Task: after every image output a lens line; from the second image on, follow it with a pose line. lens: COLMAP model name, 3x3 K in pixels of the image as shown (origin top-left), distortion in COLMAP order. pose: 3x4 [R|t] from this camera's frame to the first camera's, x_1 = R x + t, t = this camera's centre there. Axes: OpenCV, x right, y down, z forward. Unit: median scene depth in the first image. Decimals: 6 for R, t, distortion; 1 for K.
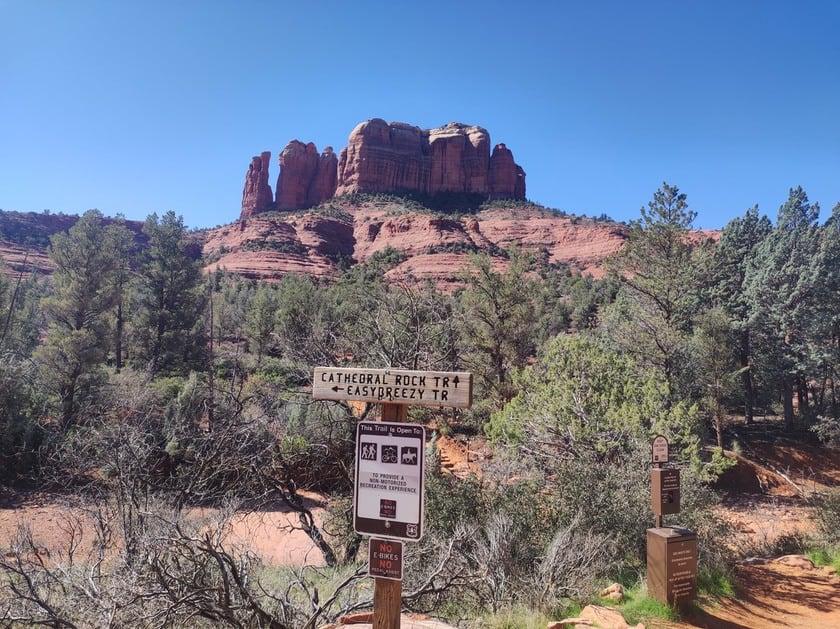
lens RADIAL K [[551.5, 0, 420.0], [0, 551.5, 314.5], [0, 0, 1]] dist [0.023140, -0.000581]
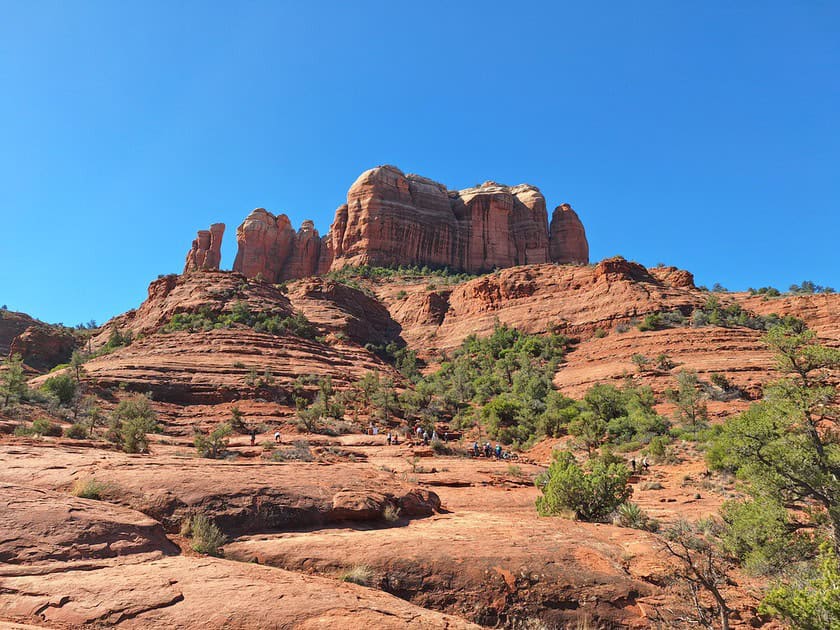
lens RADIAL K [[551.5, 0, 420.0], [0, 551.5, 315.0], [0, 0, 1]] dist [0.023140, -0.000581]
pose [[0.994869, -0.012917, 0.100340, -0.114873], [0.035128, 0.974213, -0.222878, -0.022533], [-0.094874, 0.225259, 0.969669, 0.385970]]
